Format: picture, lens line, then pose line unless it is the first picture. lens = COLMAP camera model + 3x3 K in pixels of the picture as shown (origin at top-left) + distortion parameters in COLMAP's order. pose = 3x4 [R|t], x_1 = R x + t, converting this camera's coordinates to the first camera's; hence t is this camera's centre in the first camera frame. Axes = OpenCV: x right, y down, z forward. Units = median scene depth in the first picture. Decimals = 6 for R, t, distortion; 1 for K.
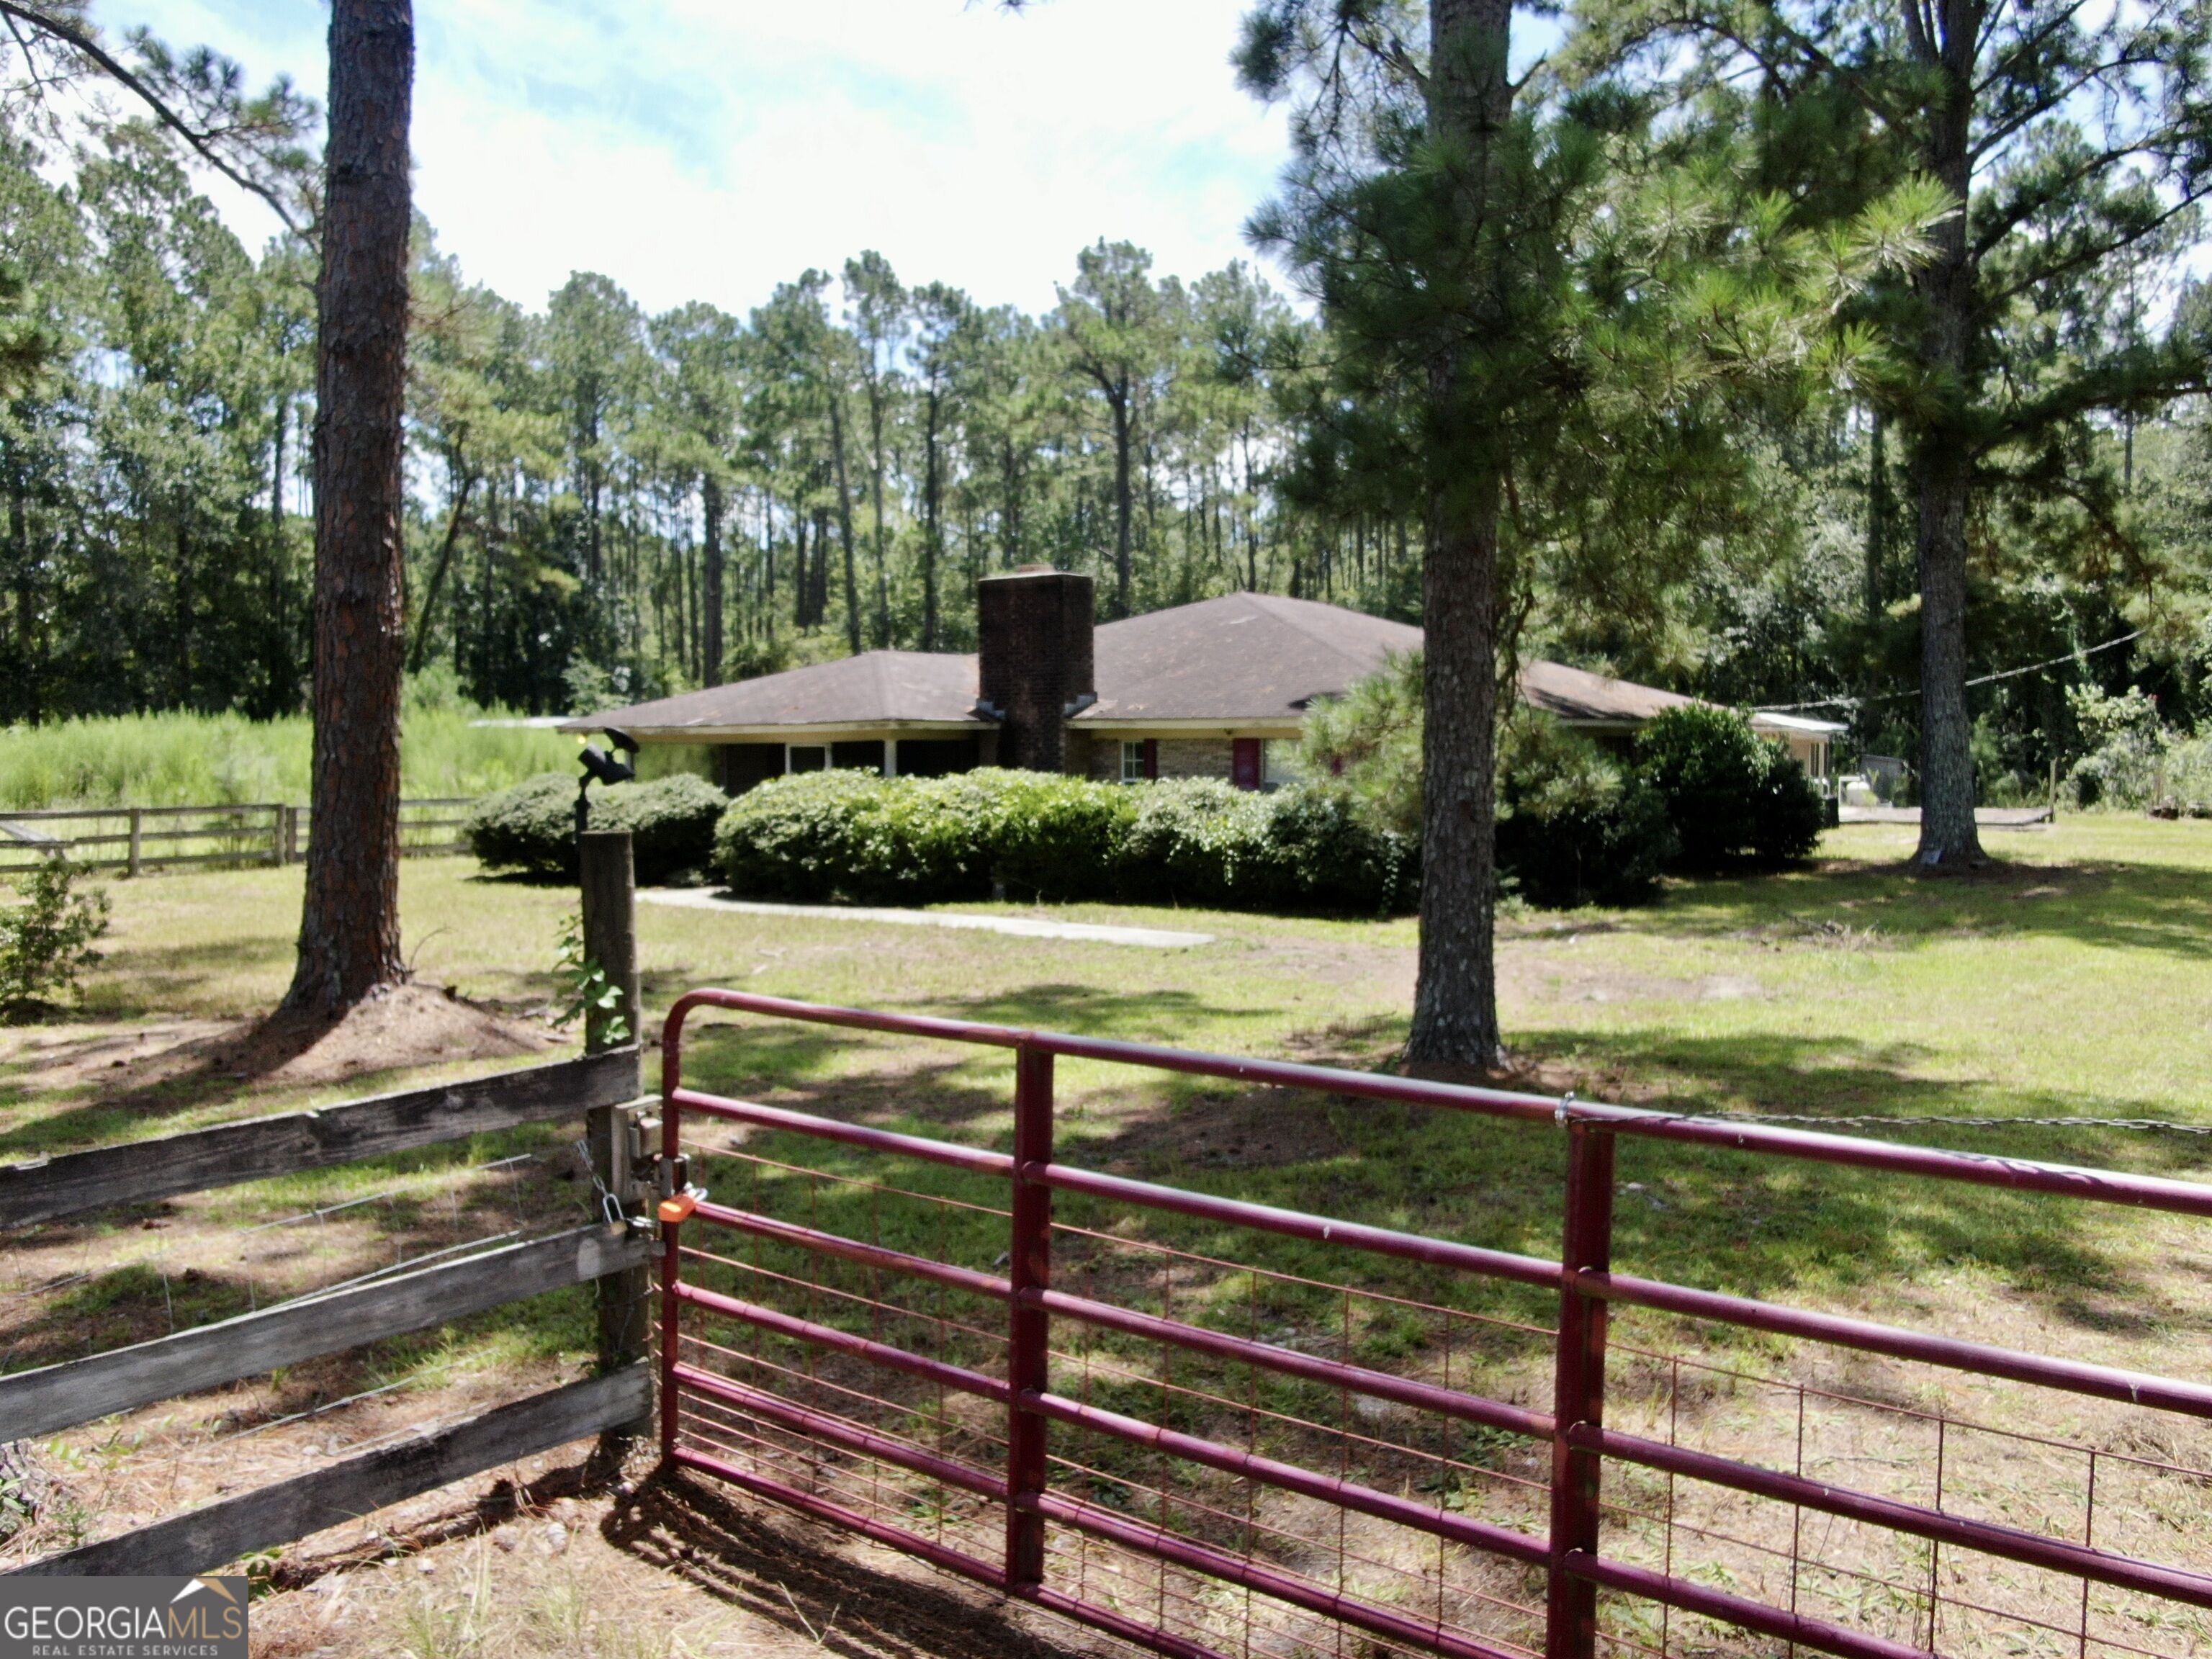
lens RADIAL K [[1626.1, 0, 1099.3], [0, 1626.1, 829.9], [0, 0, 1]] dist [-0.019007, -0.004069]
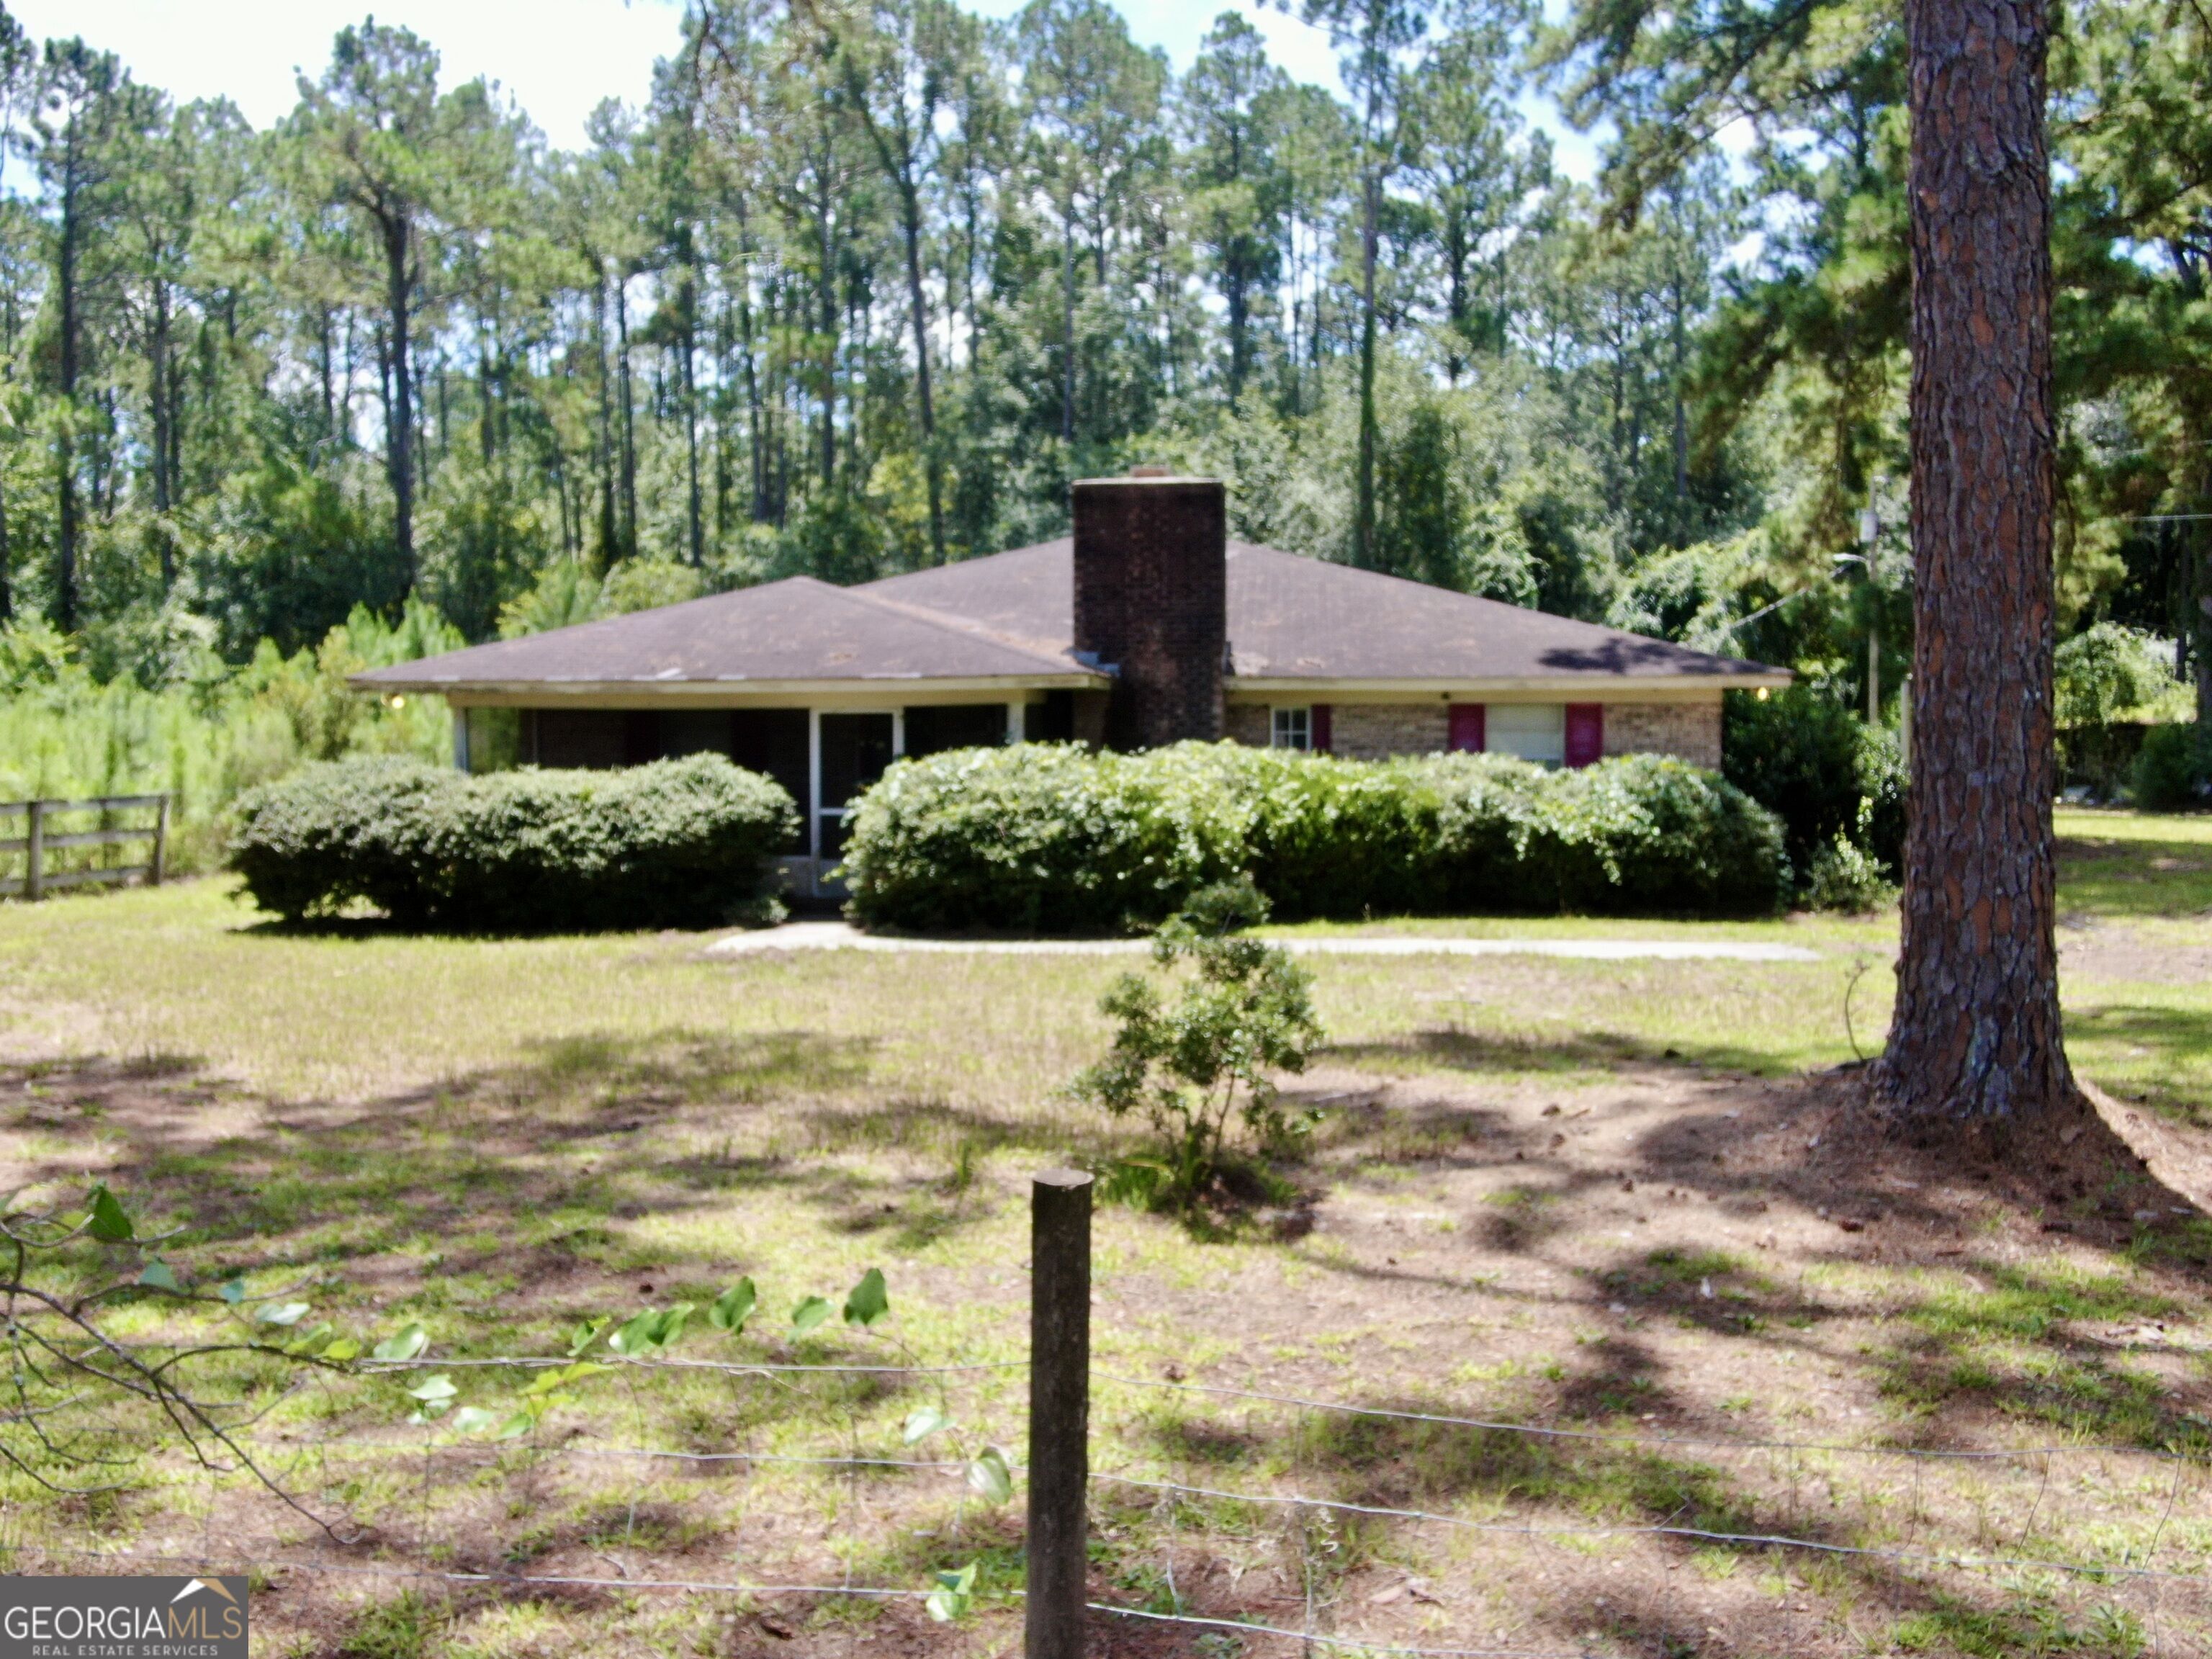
lens RADIAL K [[2037.7, 0, 1106.2], [0, 2037.7, 827.9], [0, 0, 1]] dist [-0.012138, 0.000000]
pose [[0.867682, -0.022569, 0.496608, -0.497985], [0.026146, 0.999658, -0.000251, -0.000523], [-0.496432, 0.013202, 0.867975, 0.206925]]
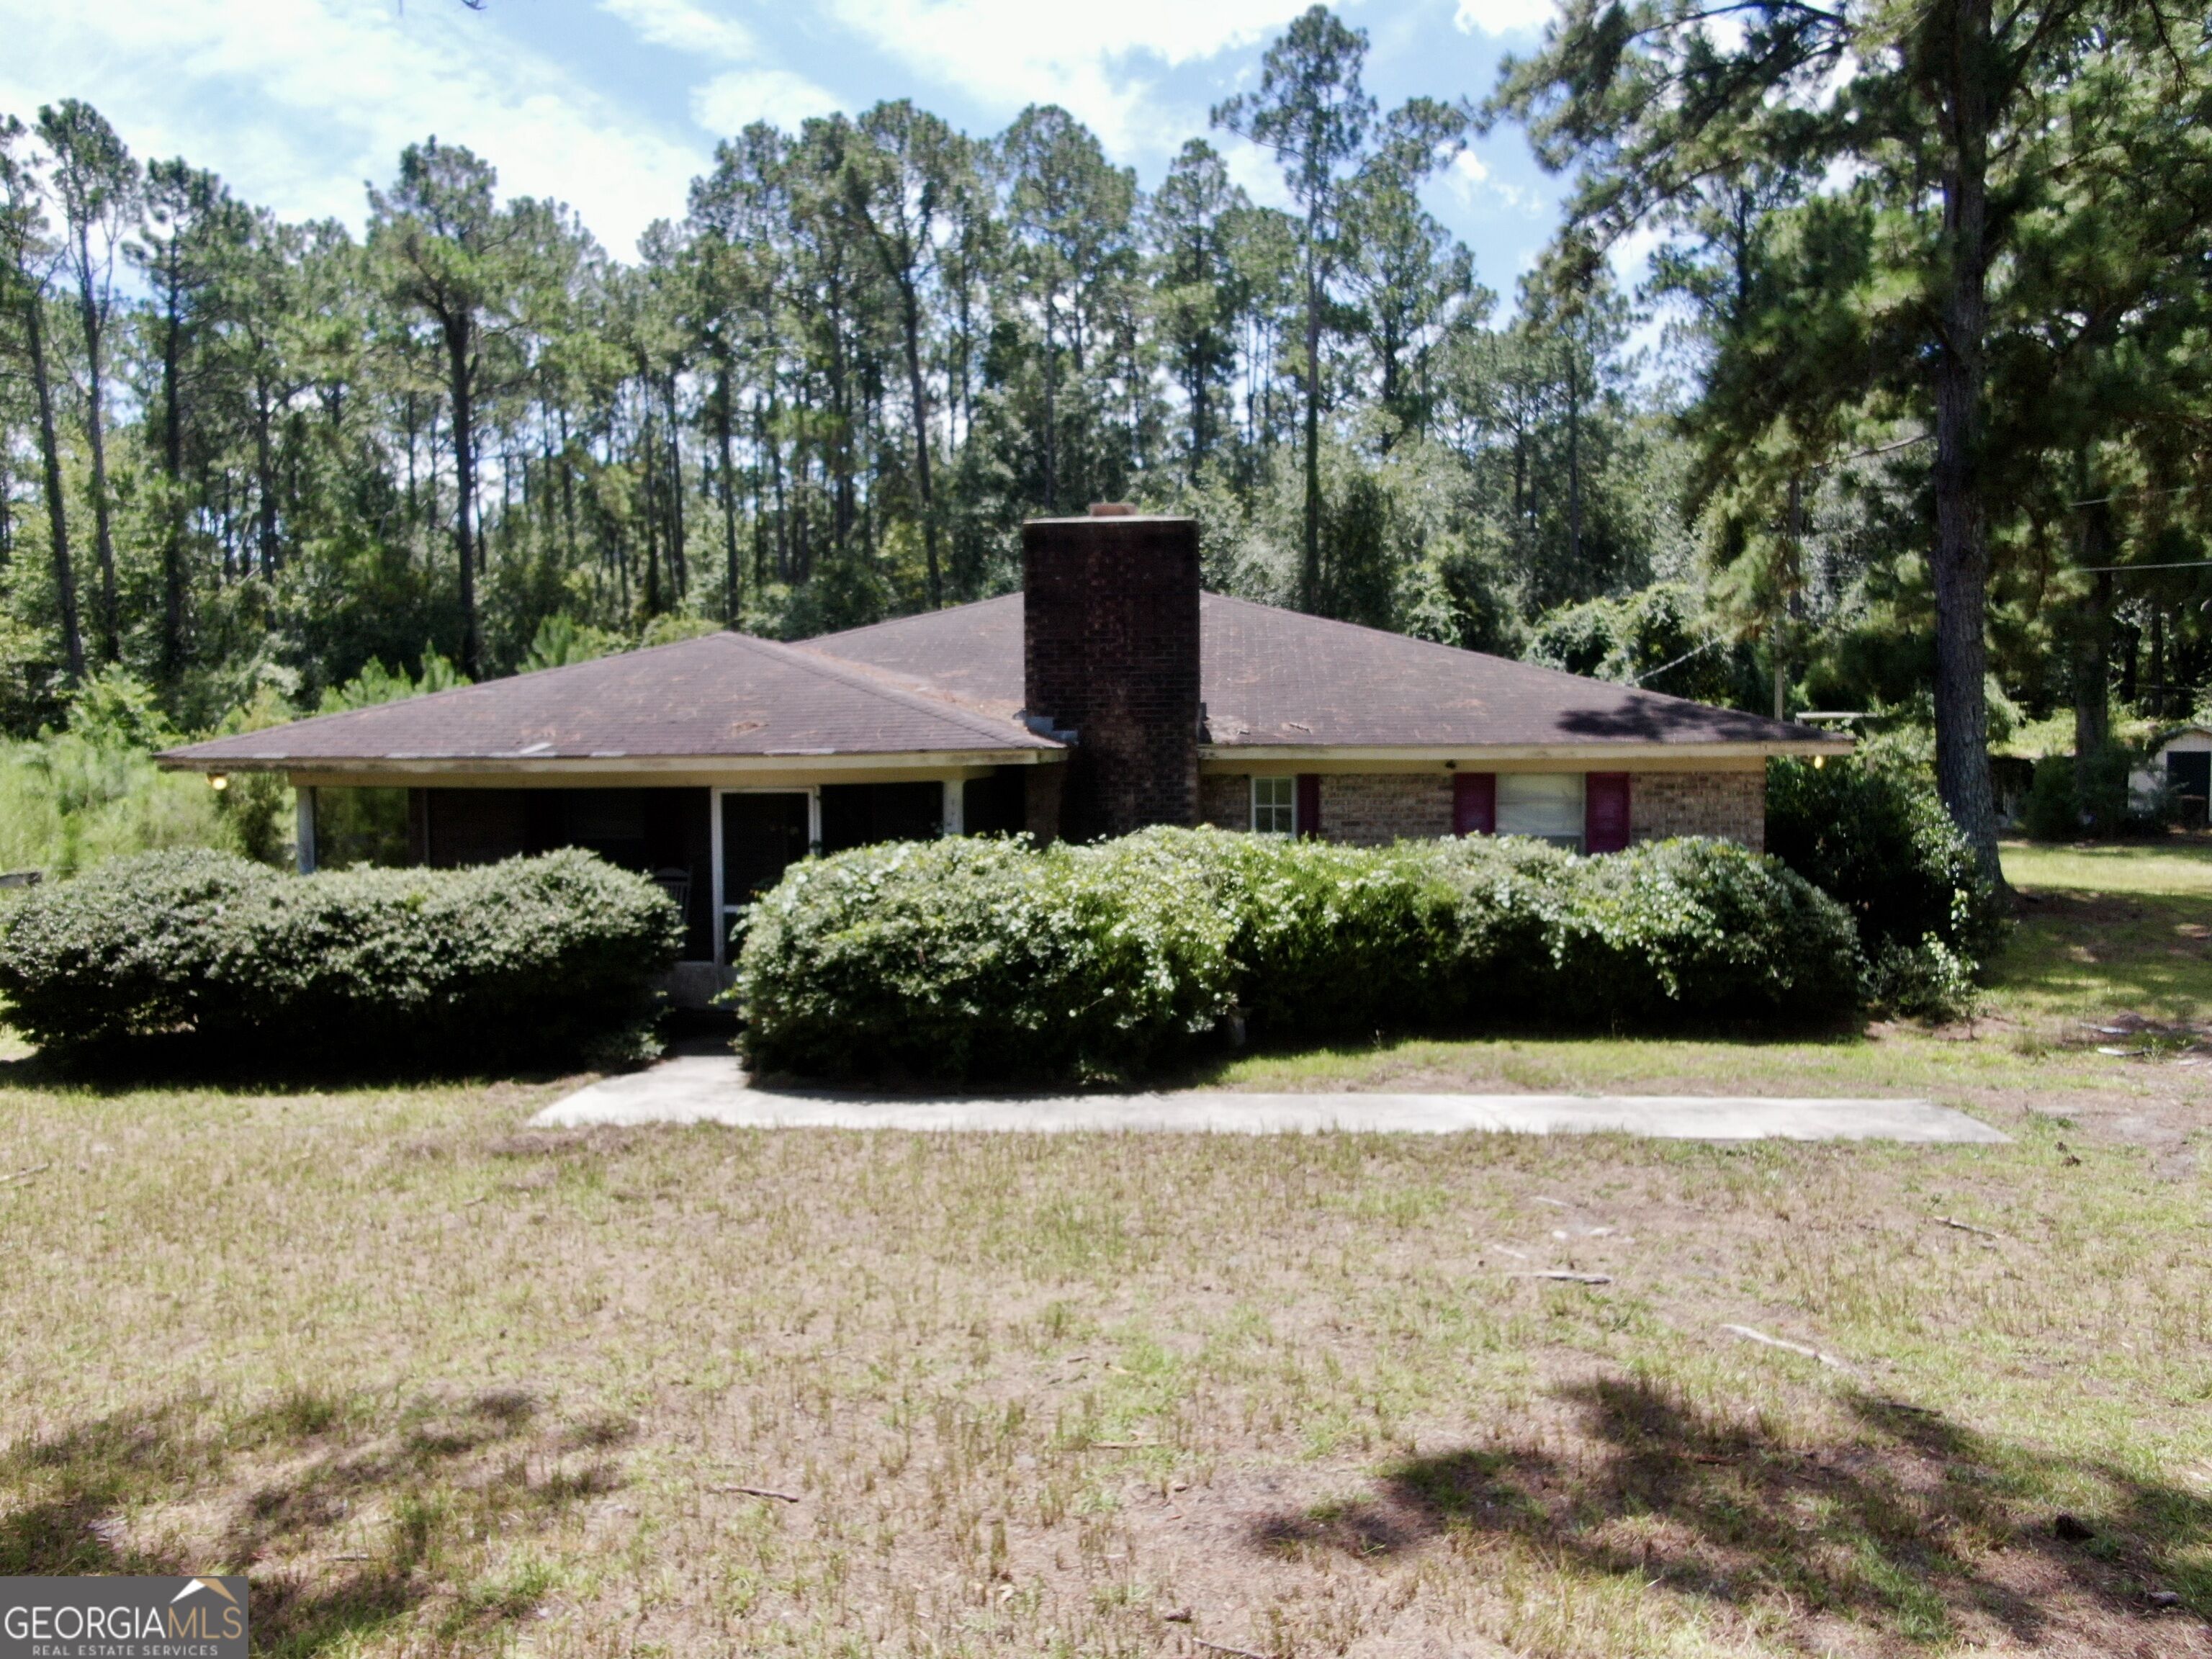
lens RADIAL K [[1607.0, 0, 1106.1], [0, 1607.0, 832.3], [0, 0, 1]] dist [-0.026221, 0.011188]
pose [[0.863081, -0.028804, 0.504243, -0.351342], [0.030887, 0.999514, 0.004228, -0.035059], [-0.504119, 0.011926, 0.863552, 0.440061]]
